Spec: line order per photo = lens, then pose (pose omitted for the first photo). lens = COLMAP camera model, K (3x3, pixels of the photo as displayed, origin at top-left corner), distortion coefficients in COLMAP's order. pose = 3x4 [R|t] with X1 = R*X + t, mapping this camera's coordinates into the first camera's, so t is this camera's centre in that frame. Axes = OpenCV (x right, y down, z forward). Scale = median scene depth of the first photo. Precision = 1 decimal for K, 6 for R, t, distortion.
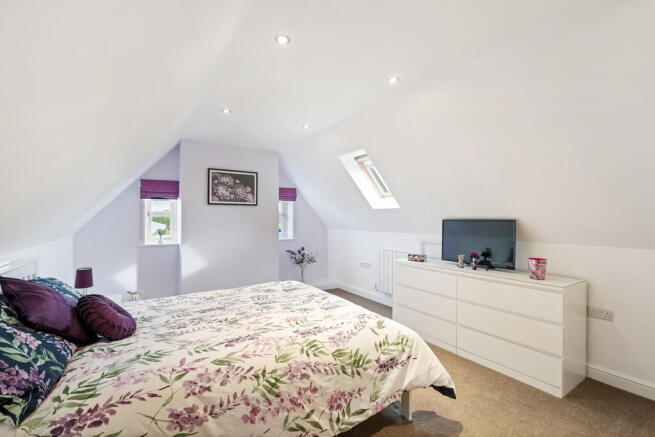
lens RADIAL K [[299.0, 0, 332.0], [0, 299.0, 224.0], [0, 0, 1]] dist [0.001809, -0.000078]
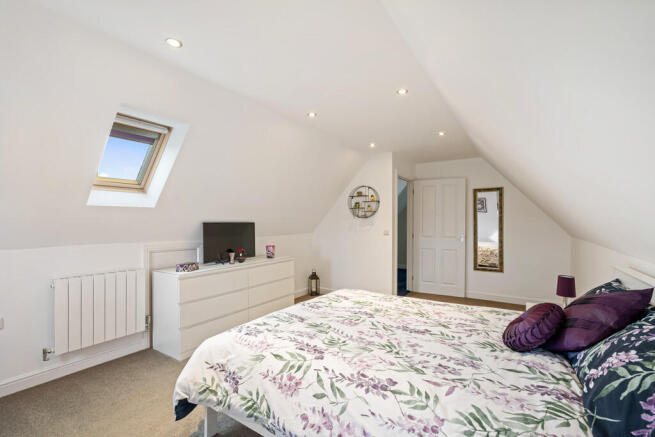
lens RADIAL K [[299.0, 0, 330.0], [0, 299.0, 217.0], [0, 0, 1]] dist [0.001809, -0.000078]
pose [[-0.425695, 0.018982, 0.904668, -1.077673], [0.010342, 0.999817, -0.016112, -0.018741], [-0.904808, 0.002497, -0.425813, 1.591692]]
